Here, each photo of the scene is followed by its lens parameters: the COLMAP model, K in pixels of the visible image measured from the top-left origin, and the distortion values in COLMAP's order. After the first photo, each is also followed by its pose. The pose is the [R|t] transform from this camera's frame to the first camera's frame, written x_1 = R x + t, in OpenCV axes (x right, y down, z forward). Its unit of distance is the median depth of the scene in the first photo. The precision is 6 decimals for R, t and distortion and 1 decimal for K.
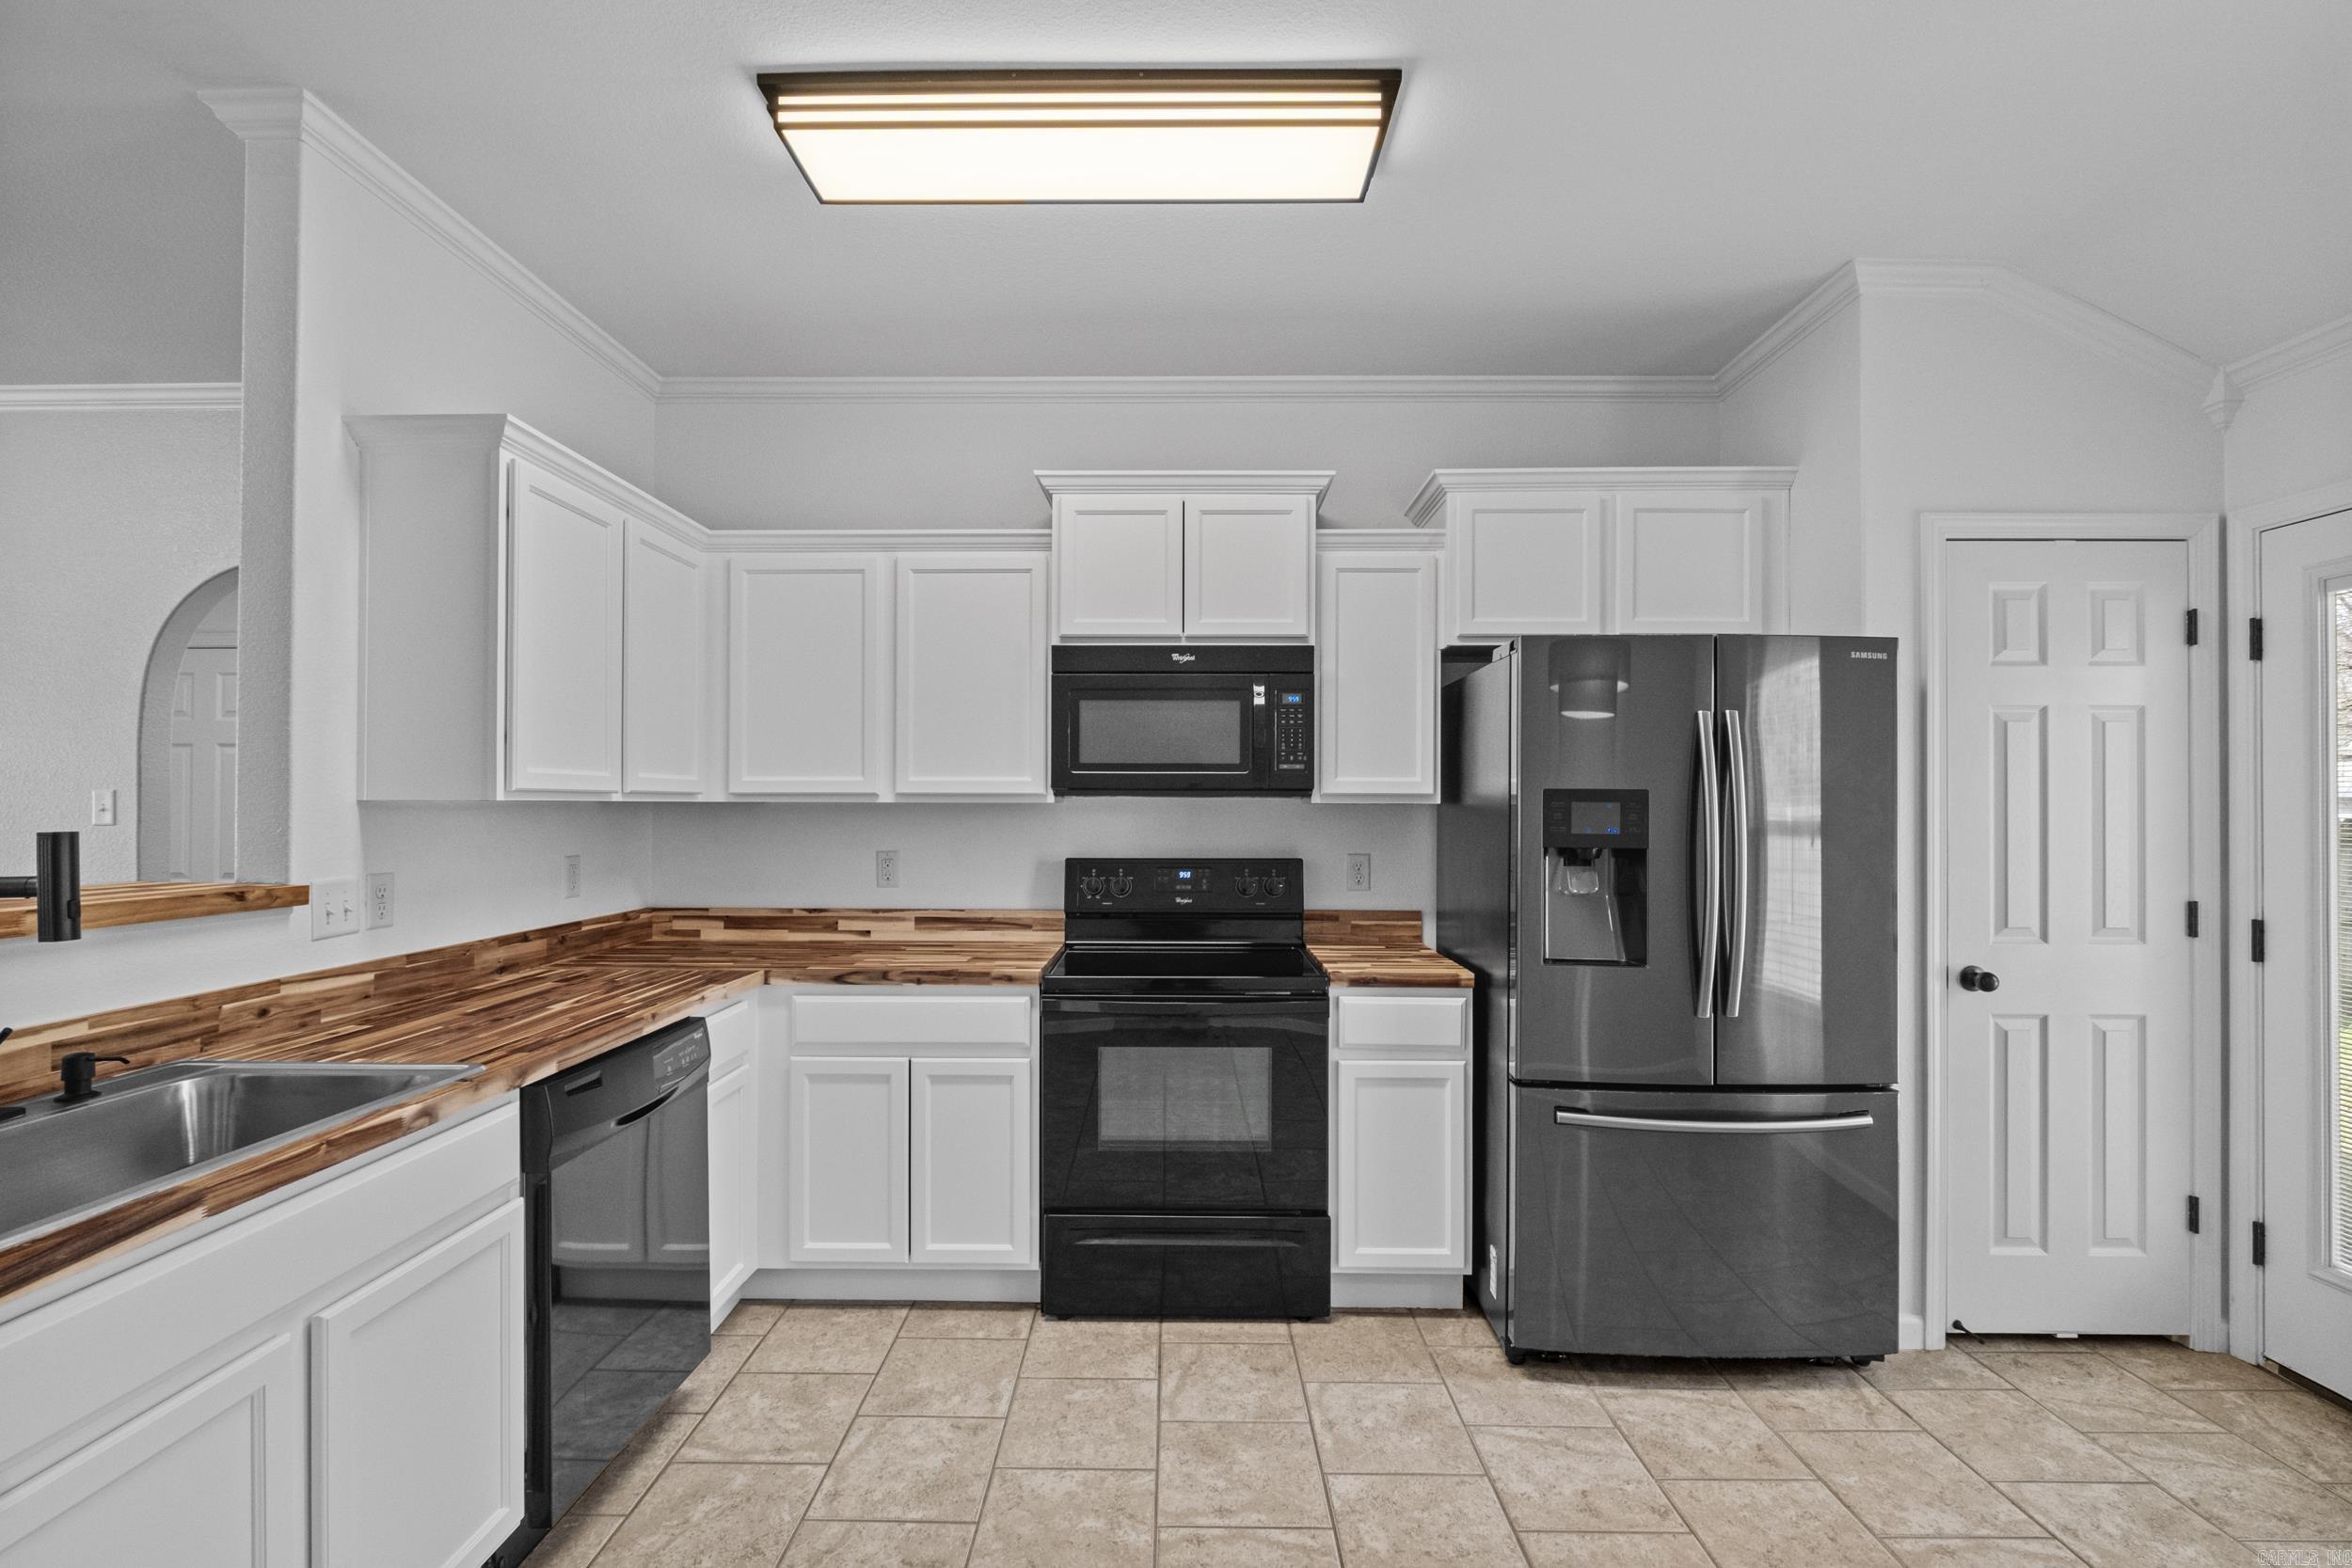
lens RADIAL K [[1031.6, 0, 1167.6], [0, 1031.6, 795.3], [0, 0, 1]] dist [-0.007687, -0.000140]
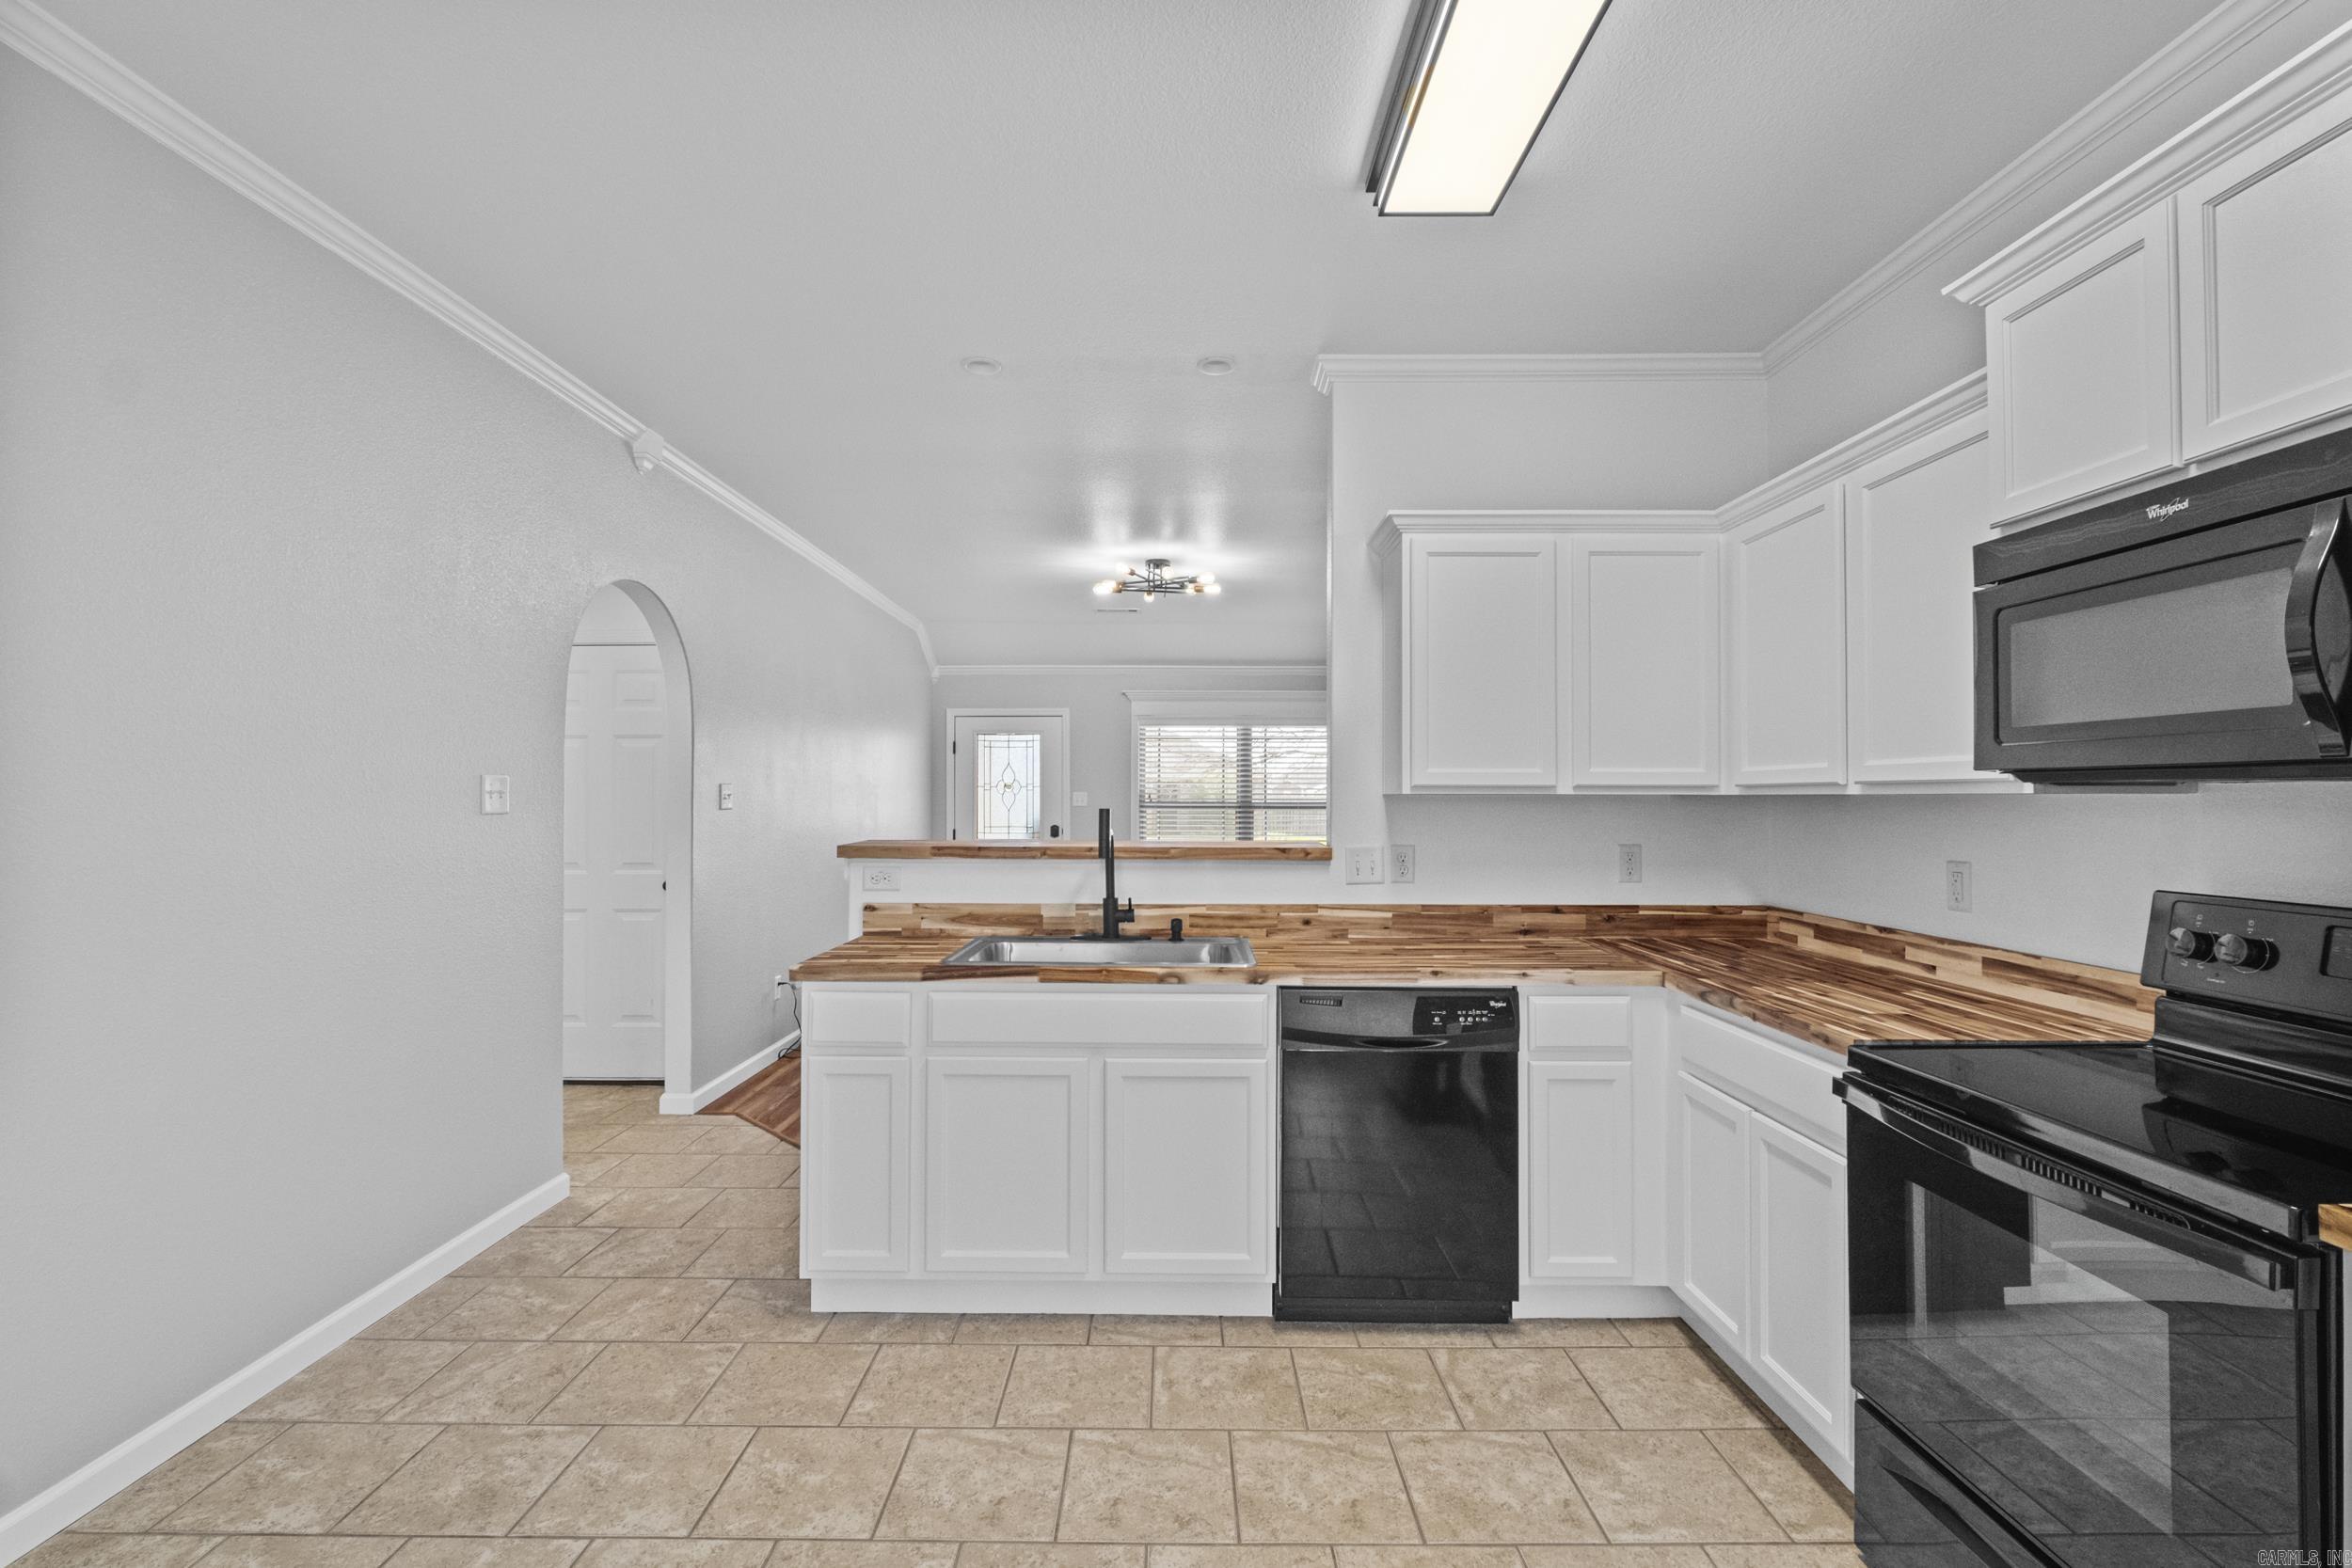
lens RADIAL K [[1032.0, 0, 1168.2], [0, 1032.0, 781.6], [0, 0, 1]] dist [-0.006977, -0.000067]
pose [[0.008827, -0.017660, -0.999805, 0.563060], [0.007246, 0.999819, -0.017596, 0.008128], [0.999935, -0.007090, 0.008953, 0.542492]]
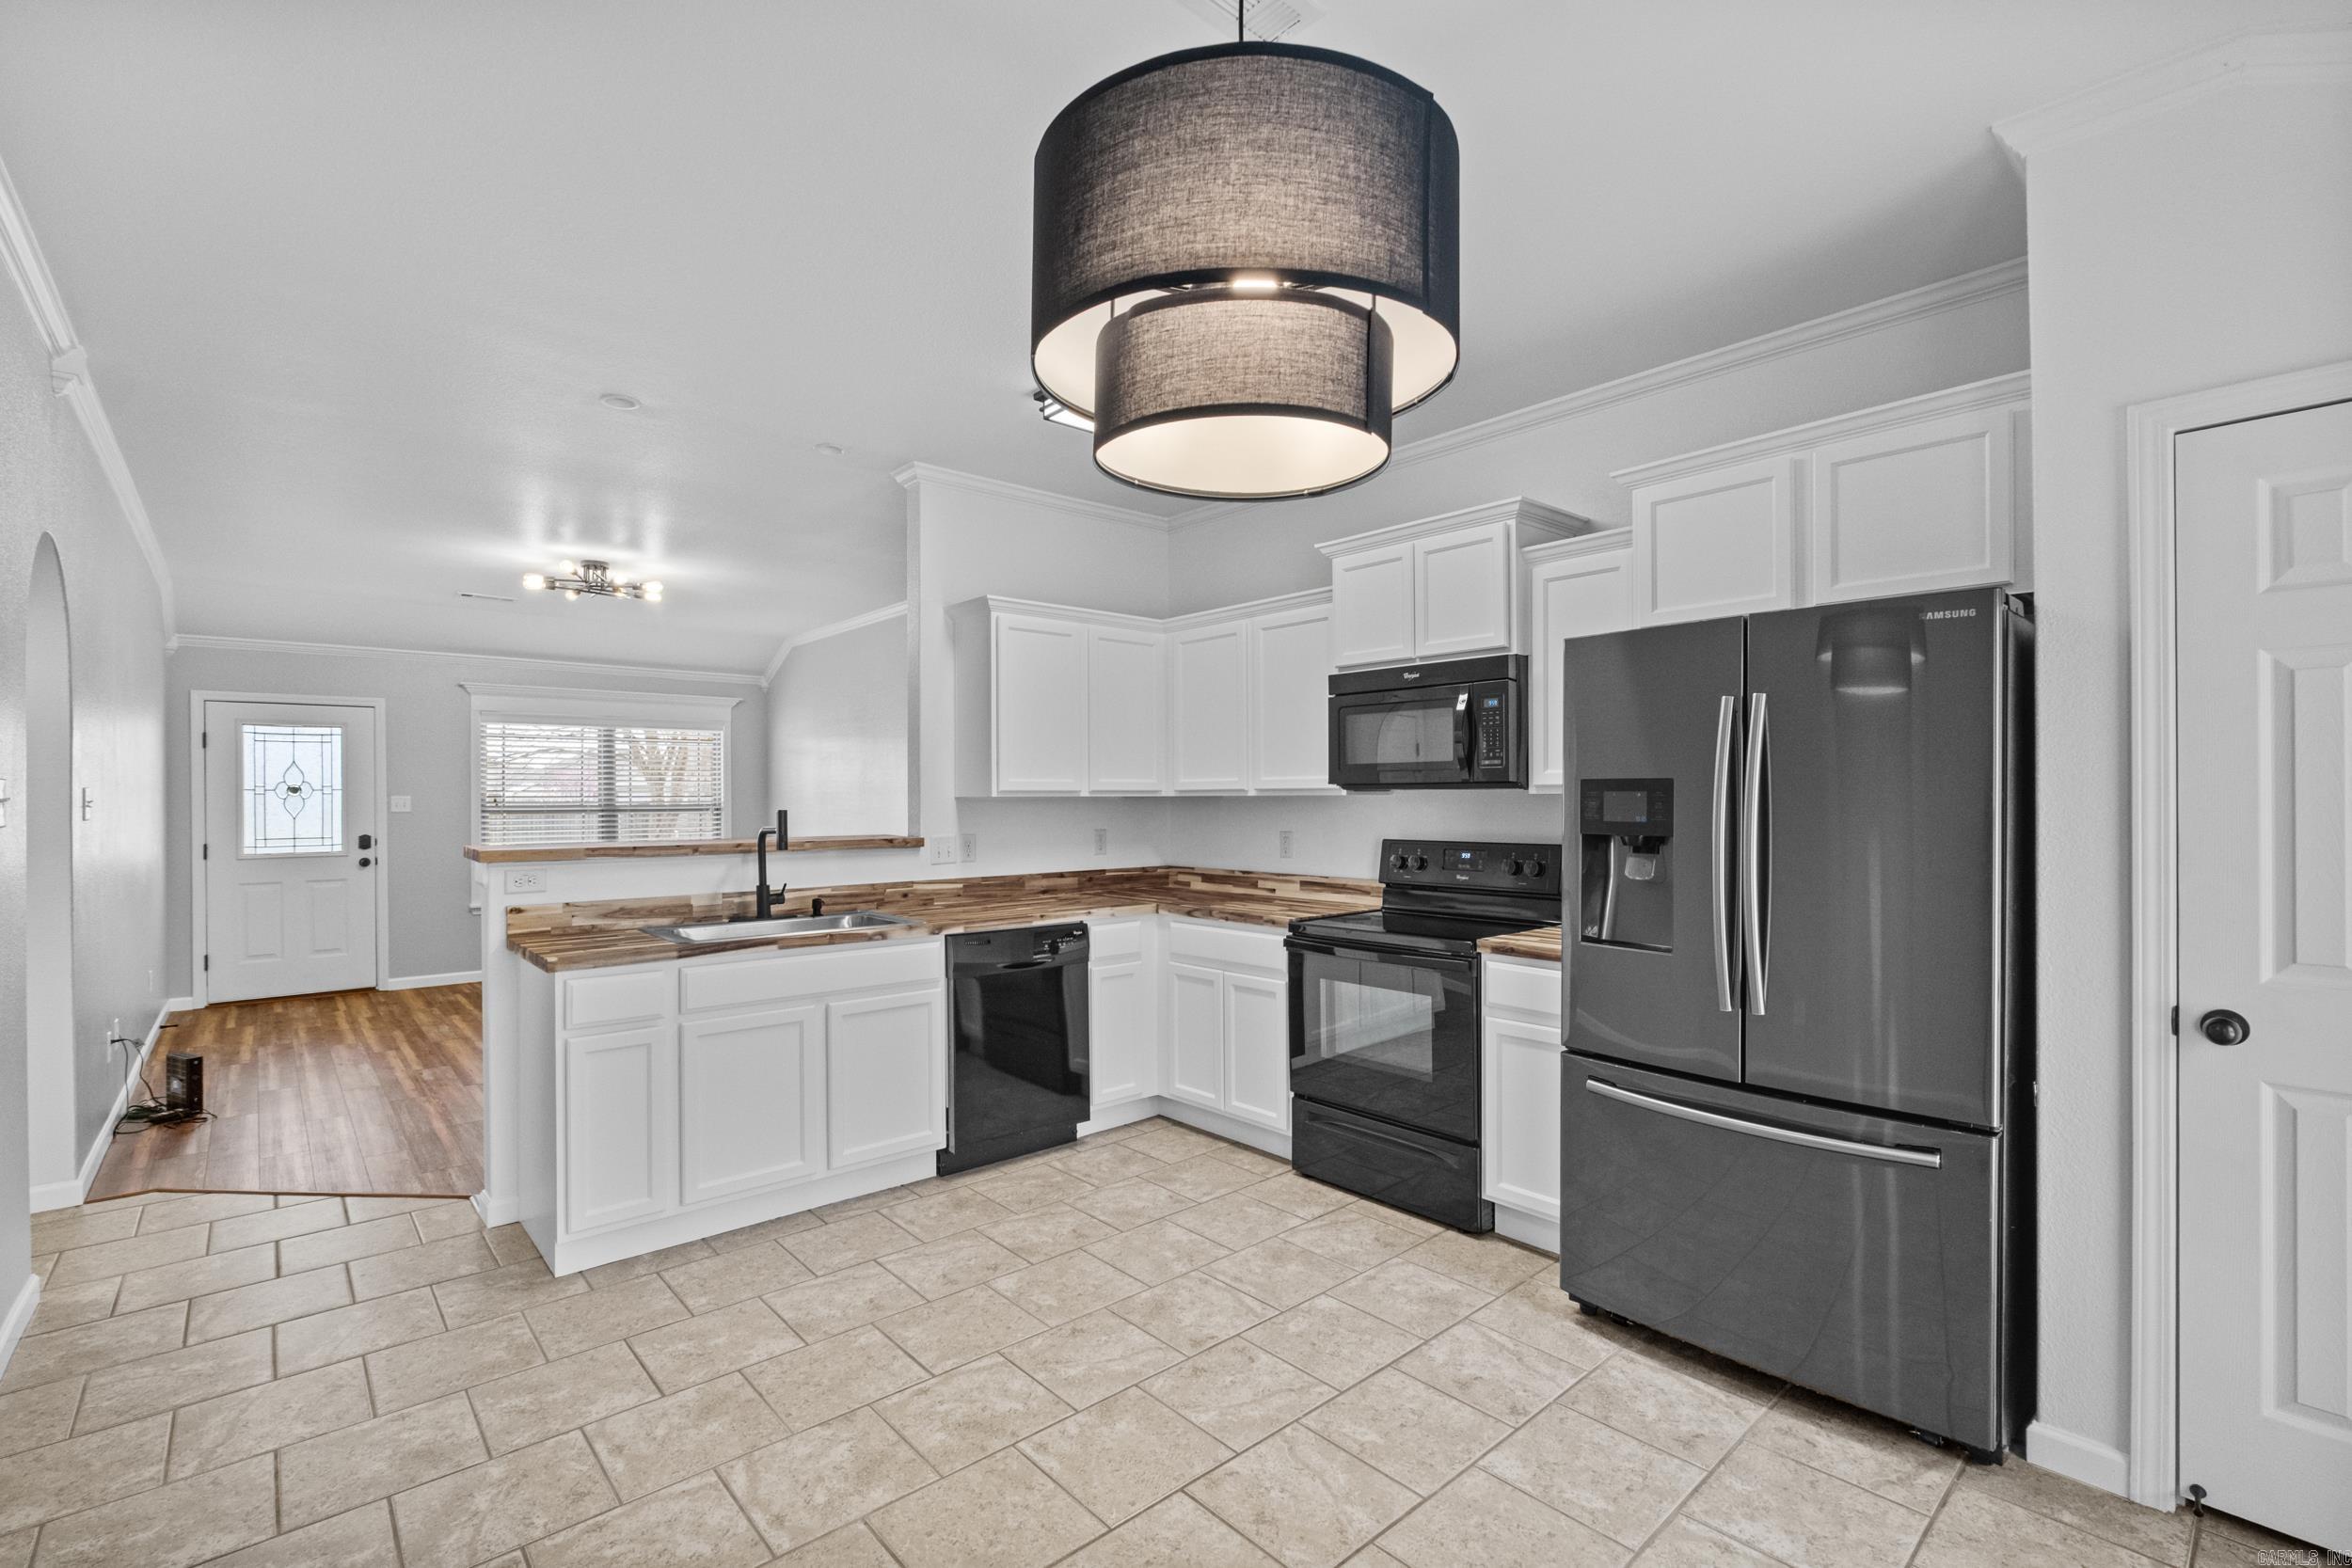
lens RADIAL K [[1031.6, 0, 1167.6], [0, 1031.6, 795.3], [0, 0, 1]] dist [-0.007687, -0.000140]
pose [[0.673408, -0.007511, -0.739233, 0.785622], [0.013364, 0.999909, 0.002014, 0.002024], [0.739150, -0.011235, 0.673447, -0.039956]]
